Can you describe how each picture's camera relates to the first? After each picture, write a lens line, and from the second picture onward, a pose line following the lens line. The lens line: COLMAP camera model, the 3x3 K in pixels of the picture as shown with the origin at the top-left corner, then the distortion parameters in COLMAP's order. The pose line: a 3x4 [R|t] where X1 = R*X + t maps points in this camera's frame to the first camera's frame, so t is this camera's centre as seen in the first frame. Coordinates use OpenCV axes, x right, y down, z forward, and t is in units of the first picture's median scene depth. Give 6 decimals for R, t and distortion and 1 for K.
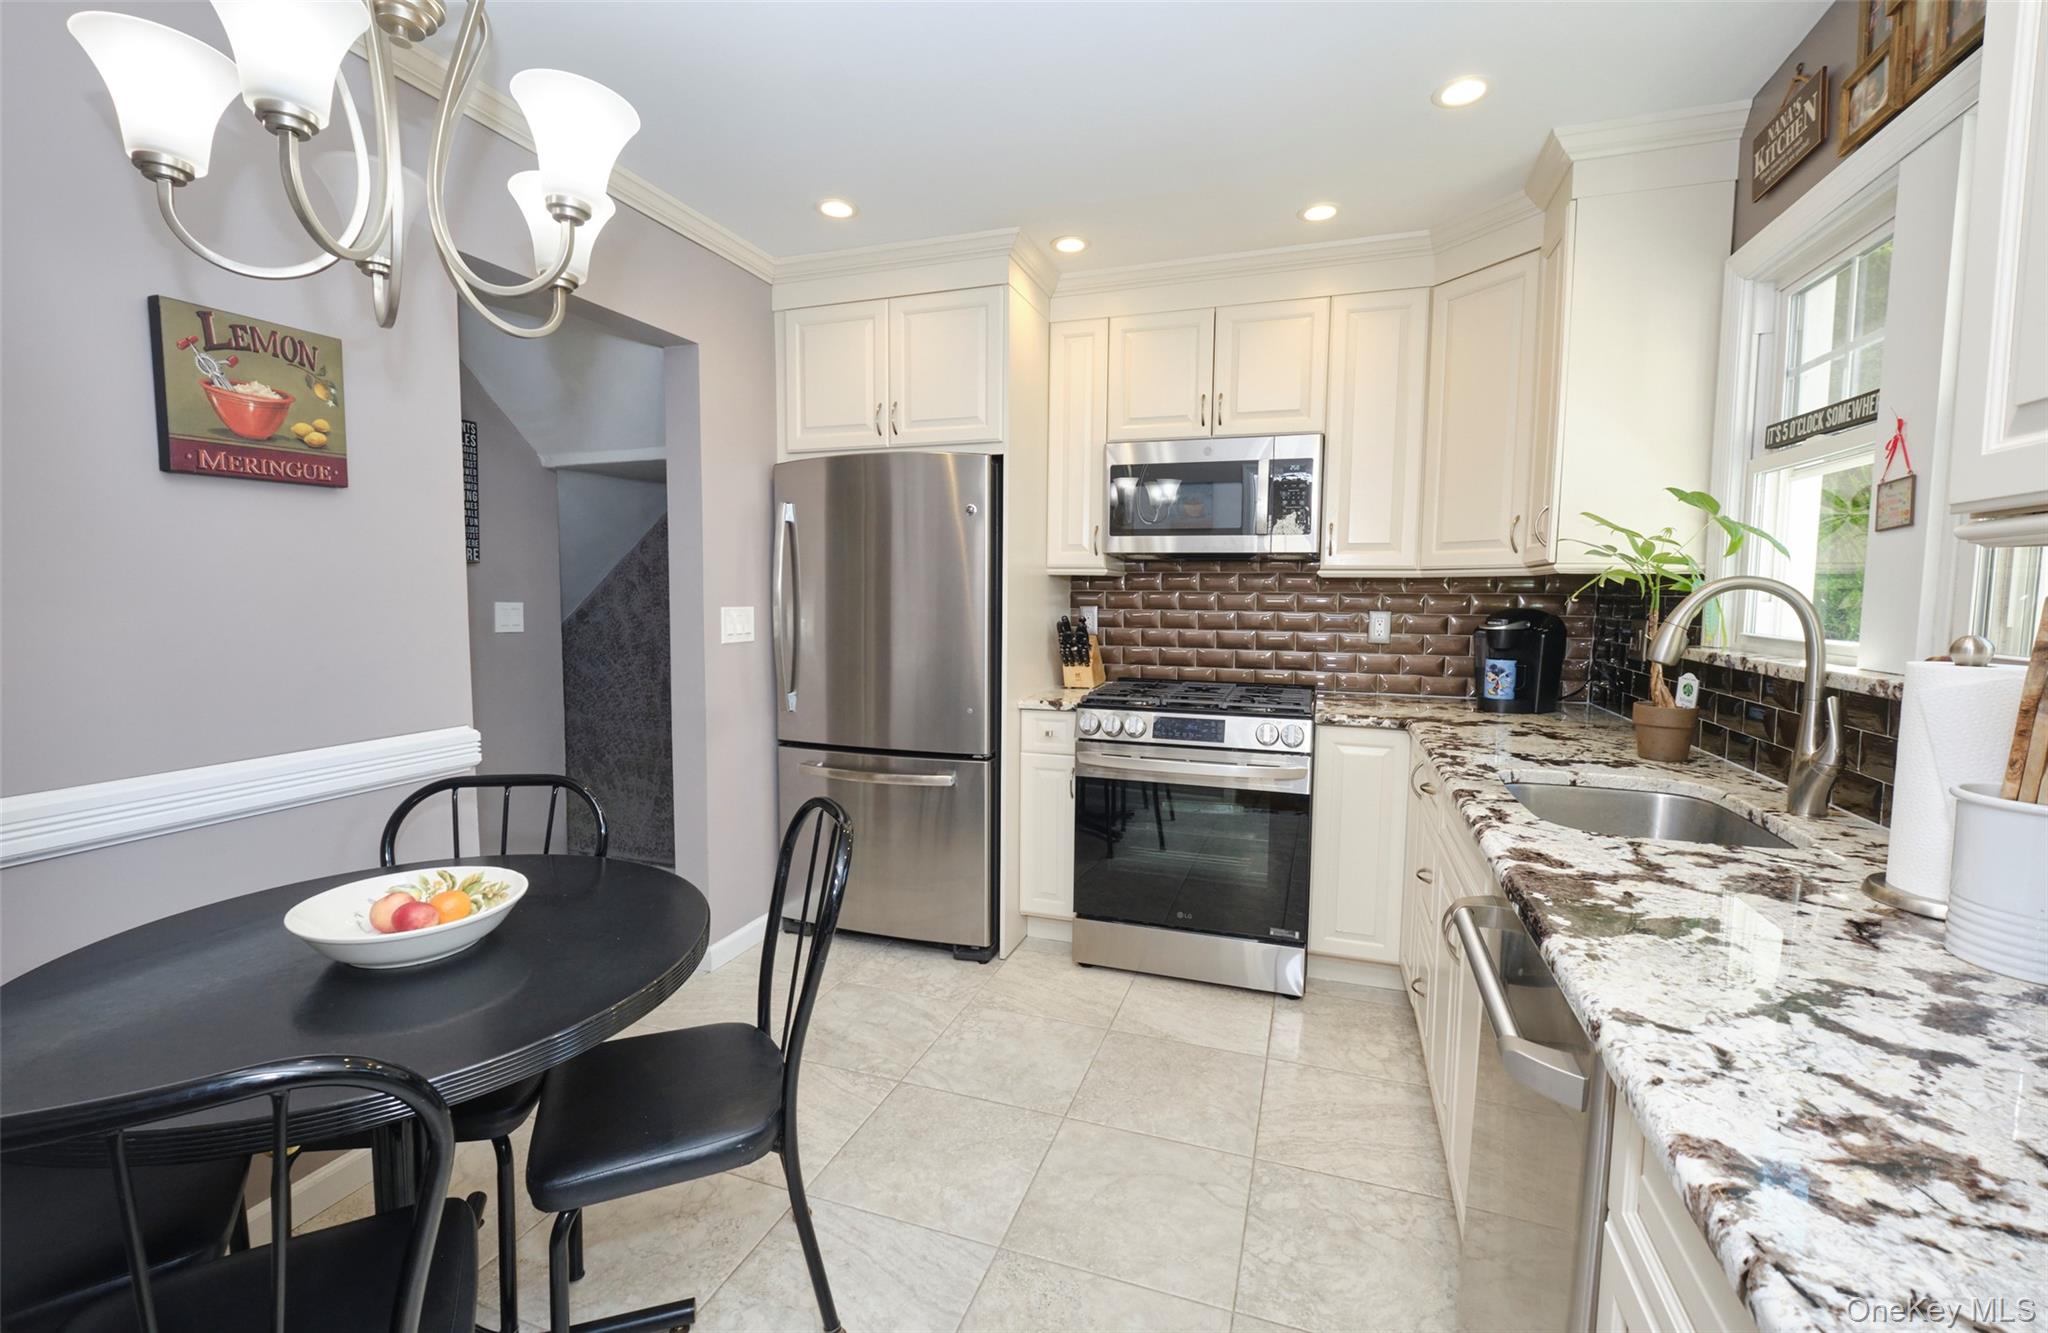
lens RADIAL K [[865.4, 0, 1024.3], [0, 865.4, 658.2], [0, 0, 1]] dist [-0.003096, -0.001290]
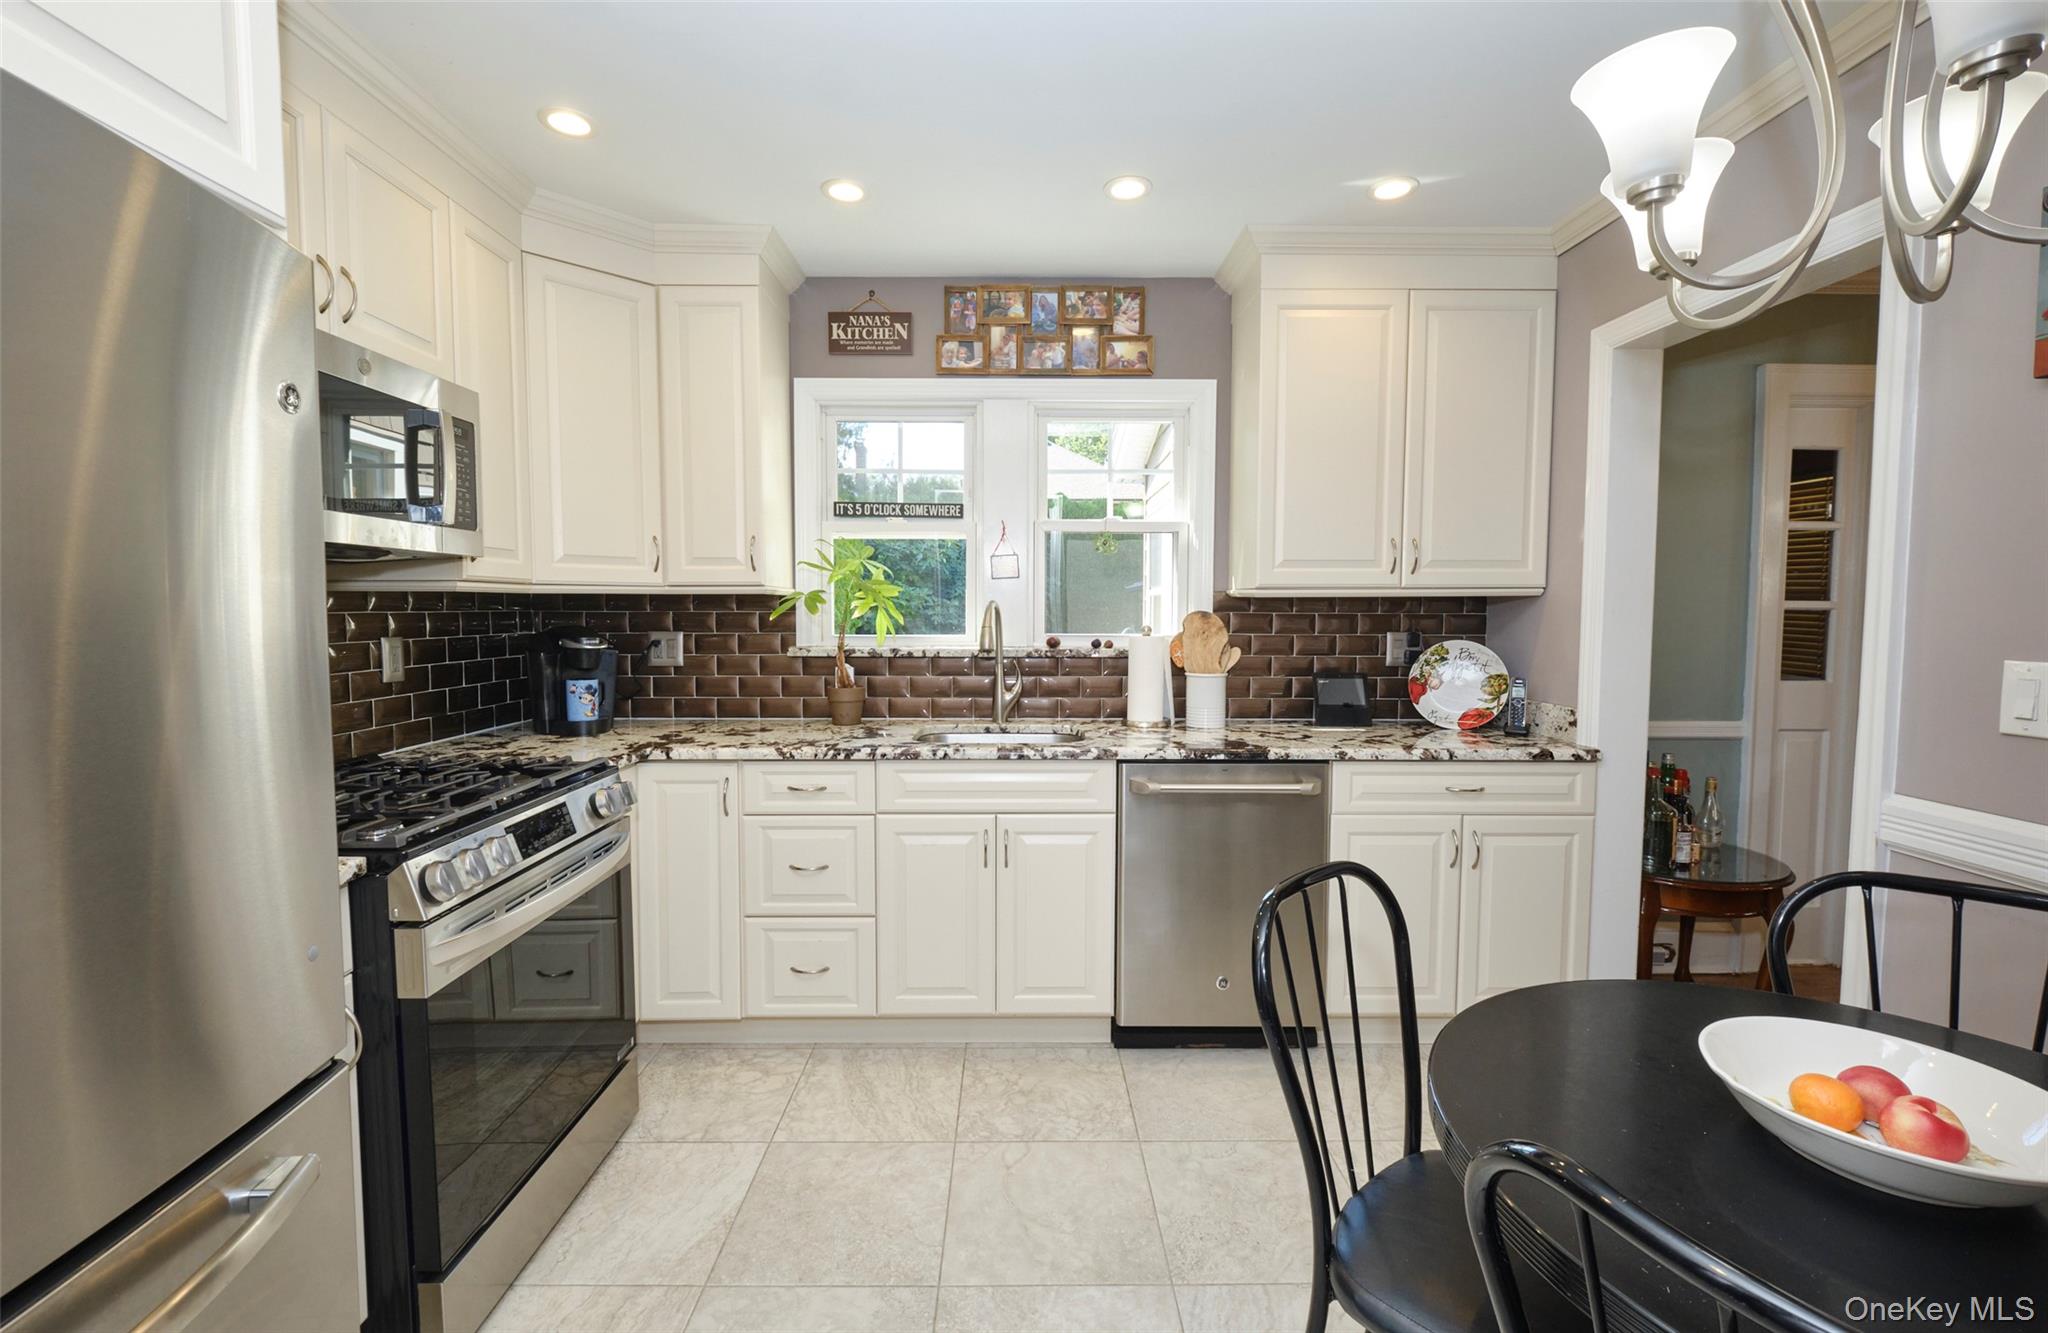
lens RADIAL K [[865.4, 0, 1018.0], [0, 865.4, 665.6], [0, 0, 1]] dist [-0.003096, -0.001290]
pose [[-0.342655, -0.065246, 0.937193, -0.511936], [0.068581, 0.993187, 0.094218, -0.071215], [-0.936955, 0.096558, -0.335846, 0.871074]]
